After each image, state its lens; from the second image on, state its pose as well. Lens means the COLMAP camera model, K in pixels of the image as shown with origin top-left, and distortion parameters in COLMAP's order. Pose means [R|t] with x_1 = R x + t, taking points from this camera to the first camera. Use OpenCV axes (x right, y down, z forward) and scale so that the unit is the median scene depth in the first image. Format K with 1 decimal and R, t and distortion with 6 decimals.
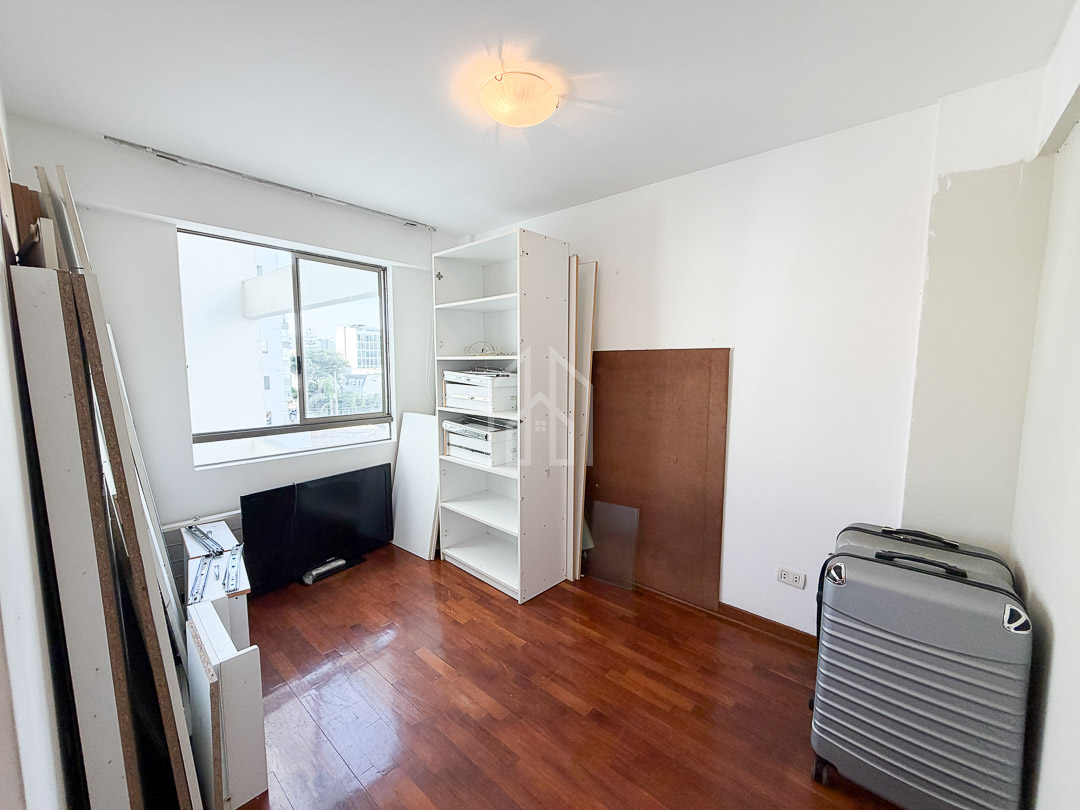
lens RADIAL K [[430.8, 0, 540.0], [0, 430.8, 405.0], [0, 0, 1]] dist [-0.000864, -0.000747]
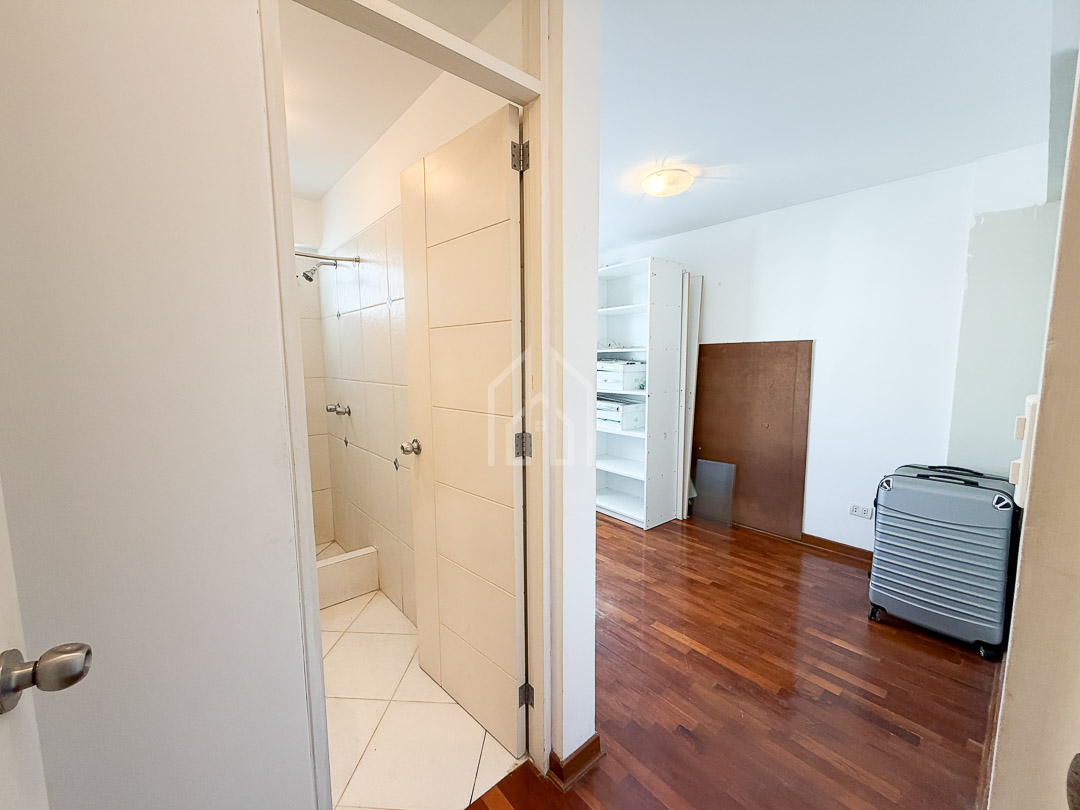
lens RADIAL K [[430.8, 0, 540.0], [0, 430.8, 405.0], [0, 0, 1]] dist [-0.000864, -0.000747]
pose [[0.989952, 0.004697, -0.141326, -0.197171], [-0.003525, 0.999957, 0.008548, 0.057781], [0.141360, -0.007964, 0.989926, -0.423276]]
